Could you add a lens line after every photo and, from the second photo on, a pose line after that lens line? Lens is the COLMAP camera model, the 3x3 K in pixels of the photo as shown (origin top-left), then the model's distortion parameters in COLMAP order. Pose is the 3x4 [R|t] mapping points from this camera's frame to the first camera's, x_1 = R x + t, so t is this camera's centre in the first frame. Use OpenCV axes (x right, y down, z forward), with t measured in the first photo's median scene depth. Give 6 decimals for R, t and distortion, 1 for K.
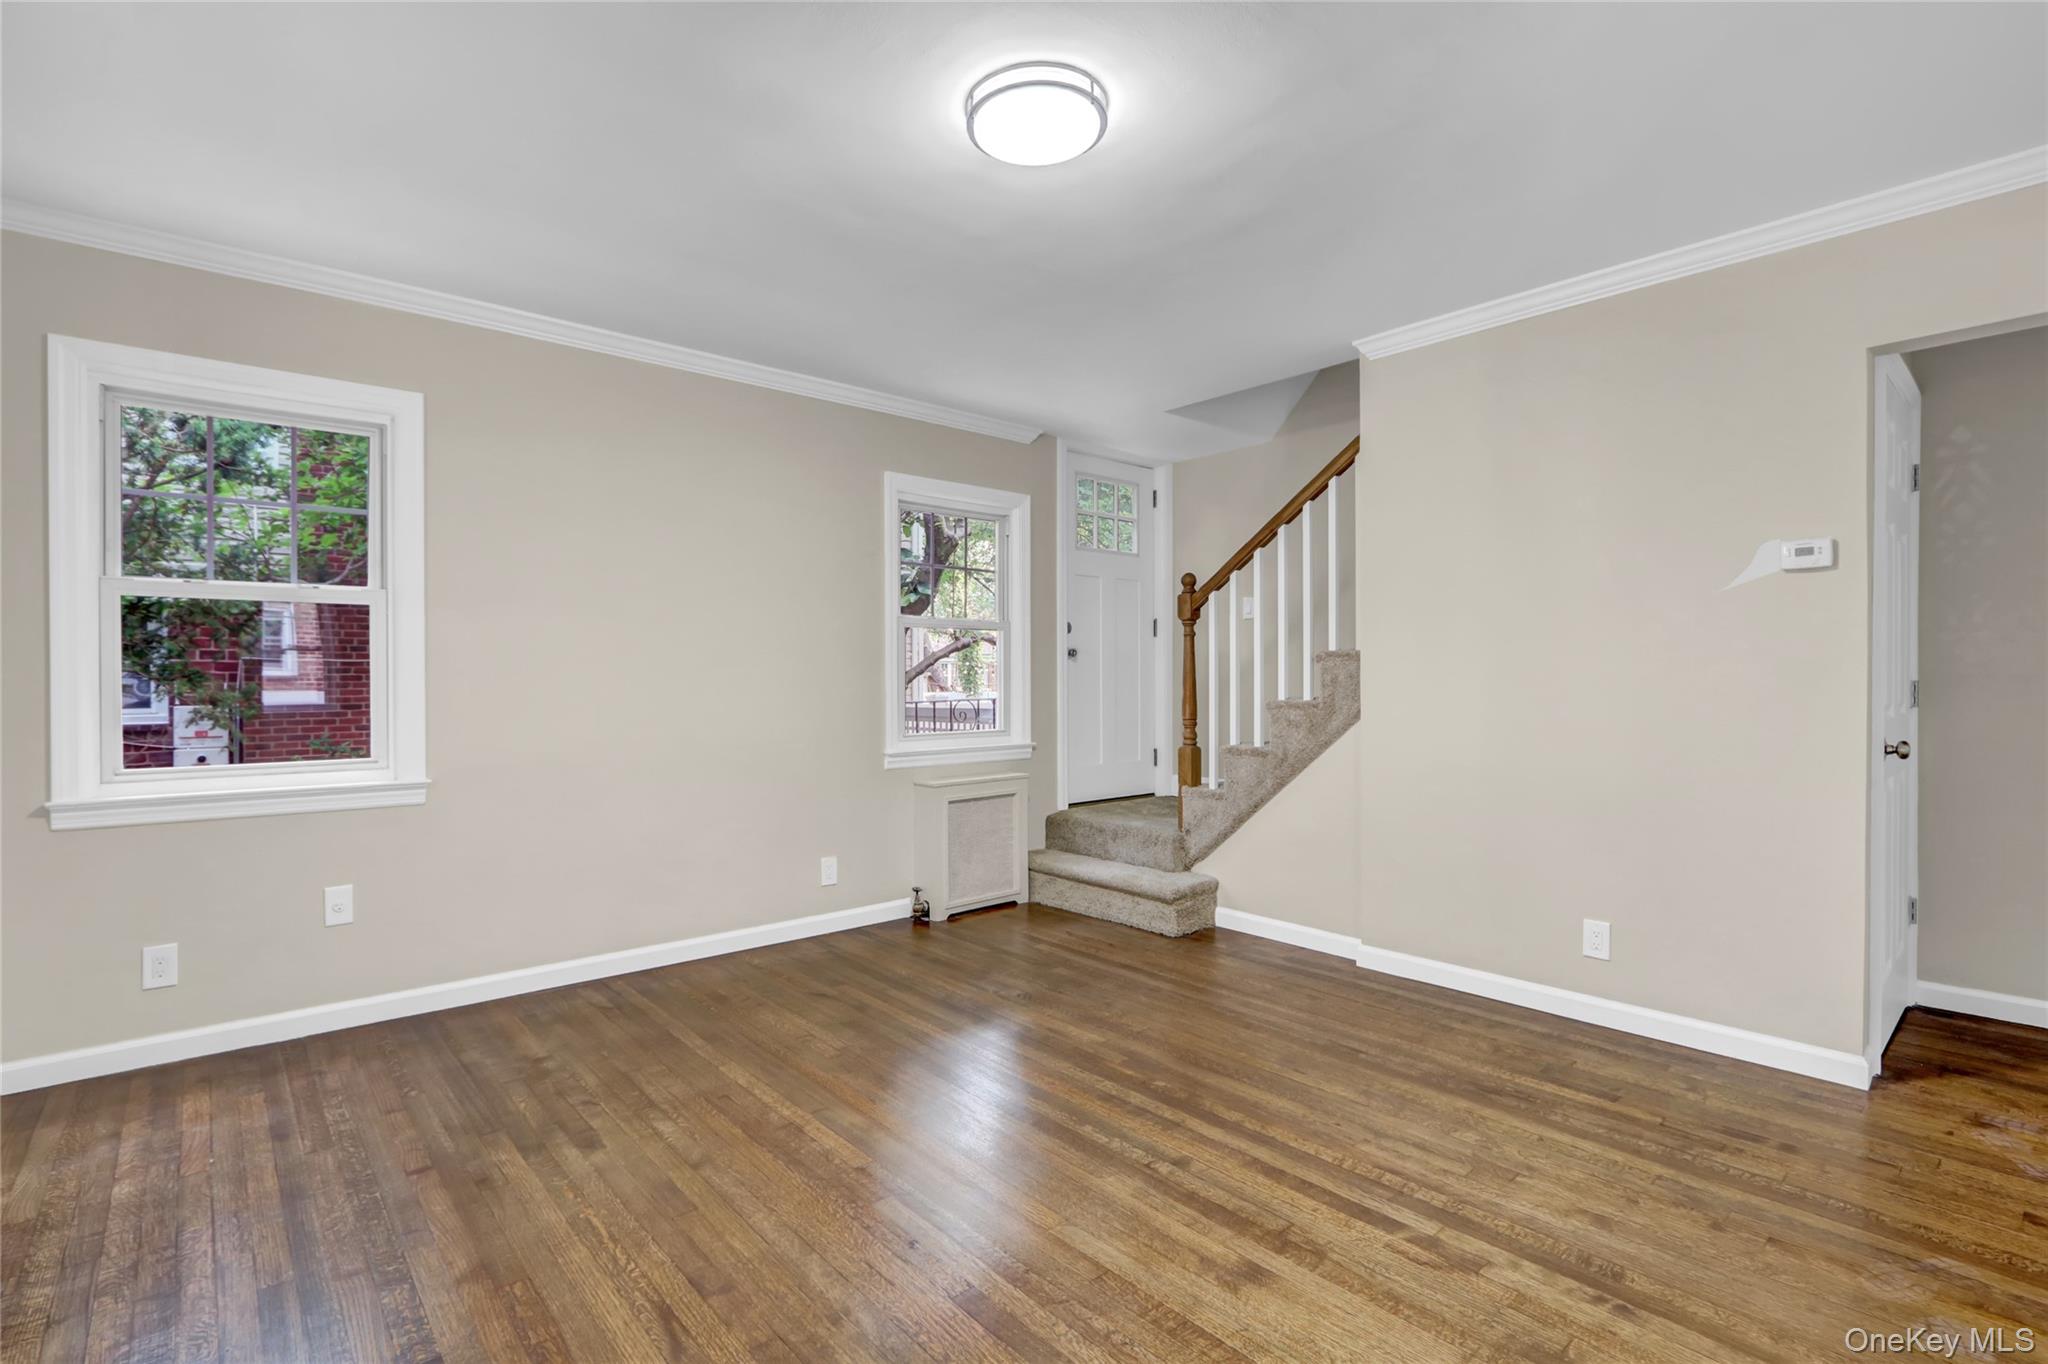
lens RADIAL K [[926.6, 0, 1013.7], [0, 926.6, 684.6], [0, 0, 1]] dist [-0.012963, 0.000373]
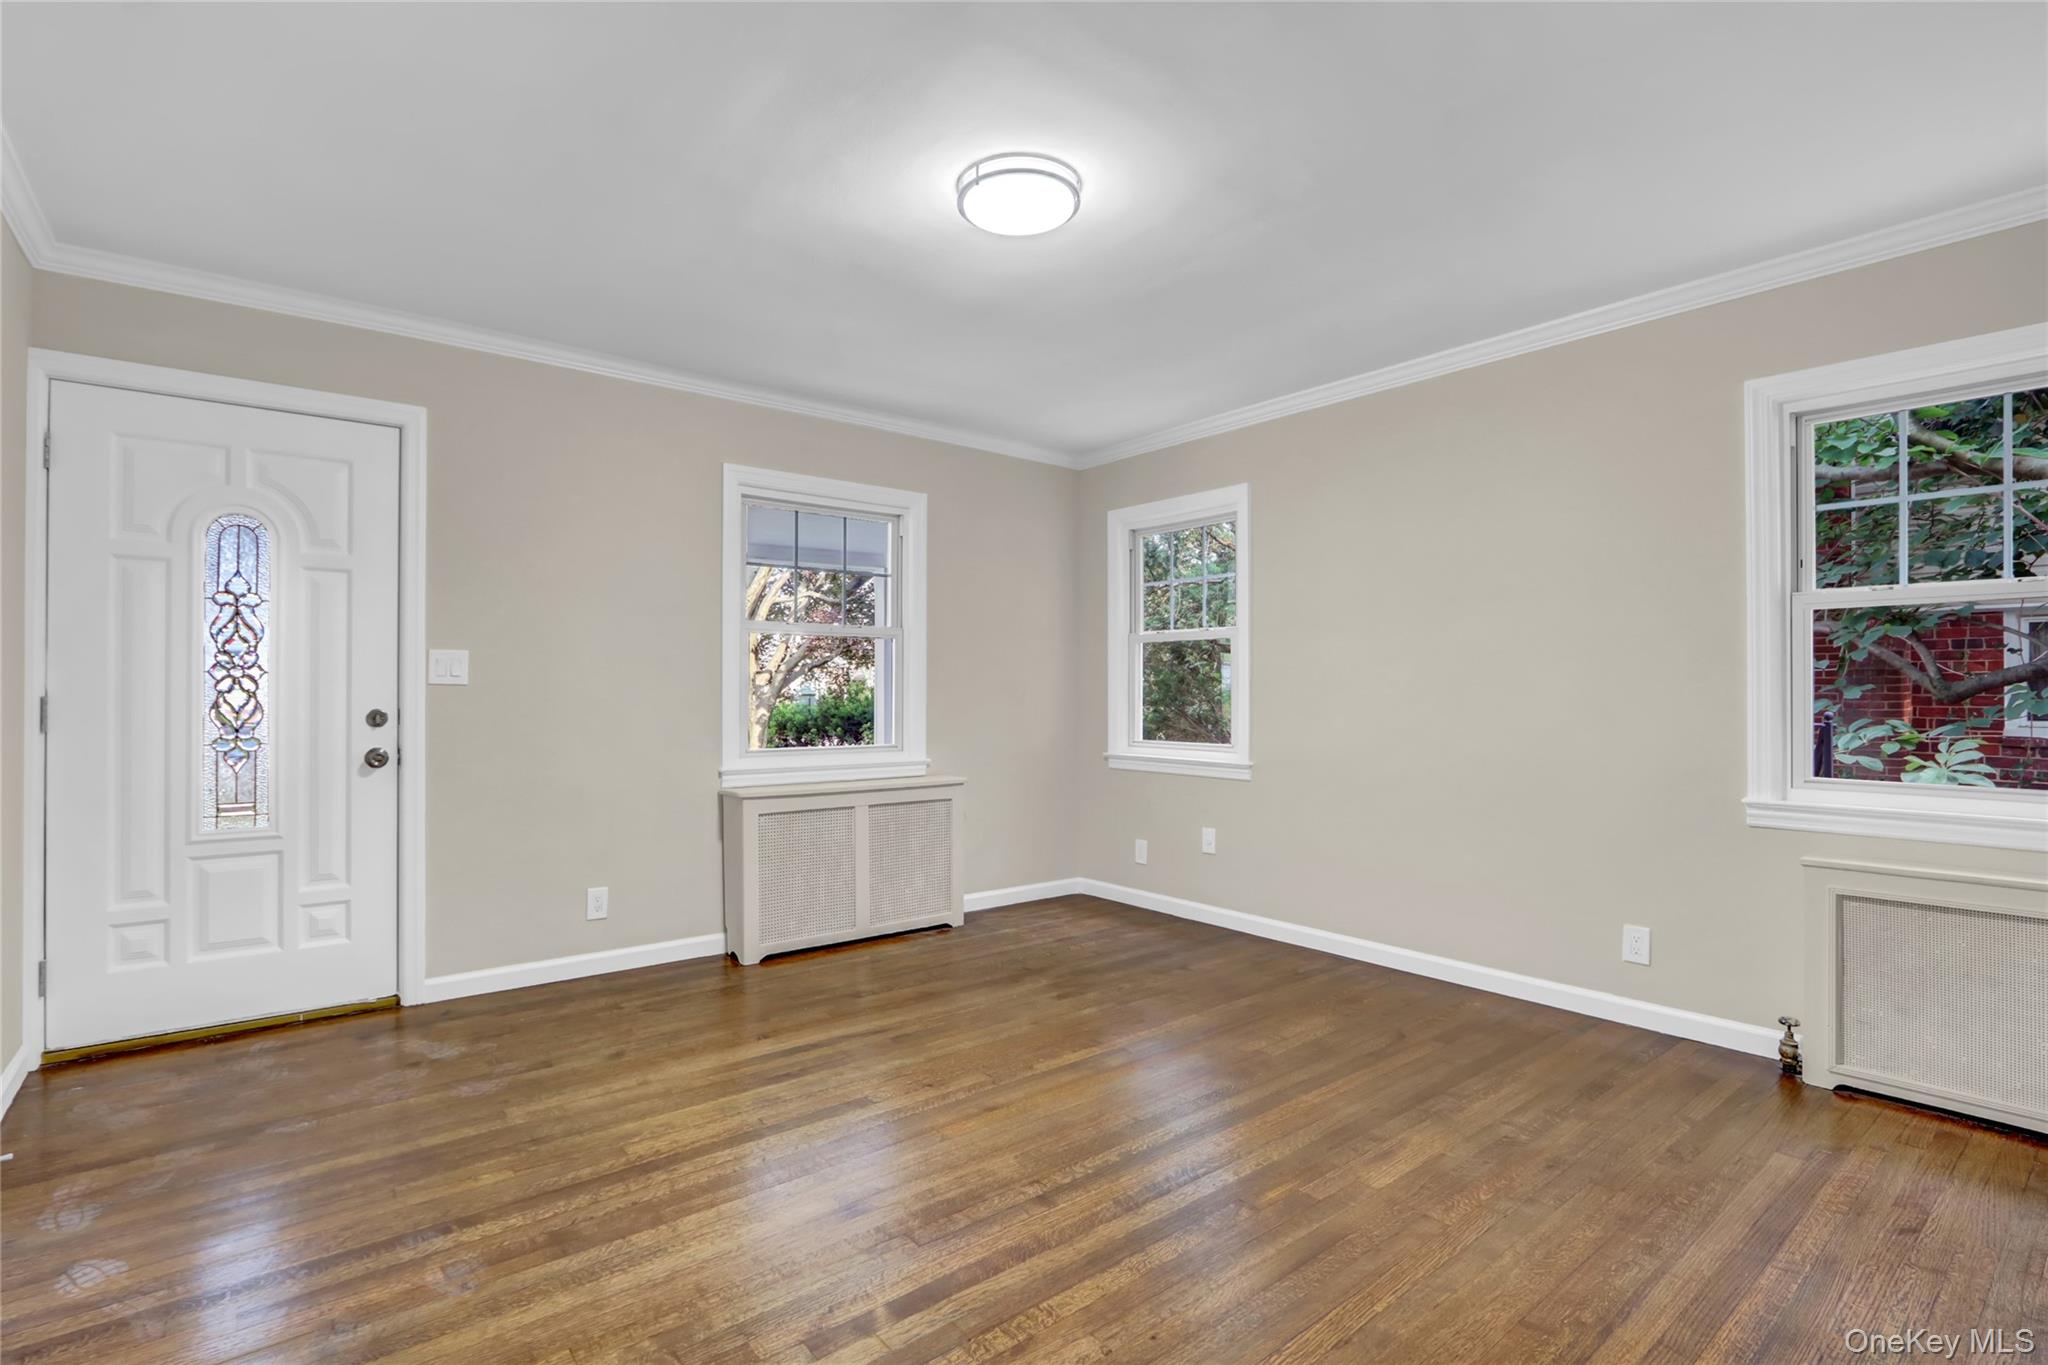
lens RADIAL K [[972.3, 0, 1005.6], [0, 972.3, 679.7], [0, 0, 1]] dist [-0.008711, 0.000539]
pose [[-0.046692, -0.011186, -0.998847, 0.873828], [-0.004528, 0.999929, -0.010986, -0.004151], [0.998899, 0.004010, -0.046740, 0.743299]]
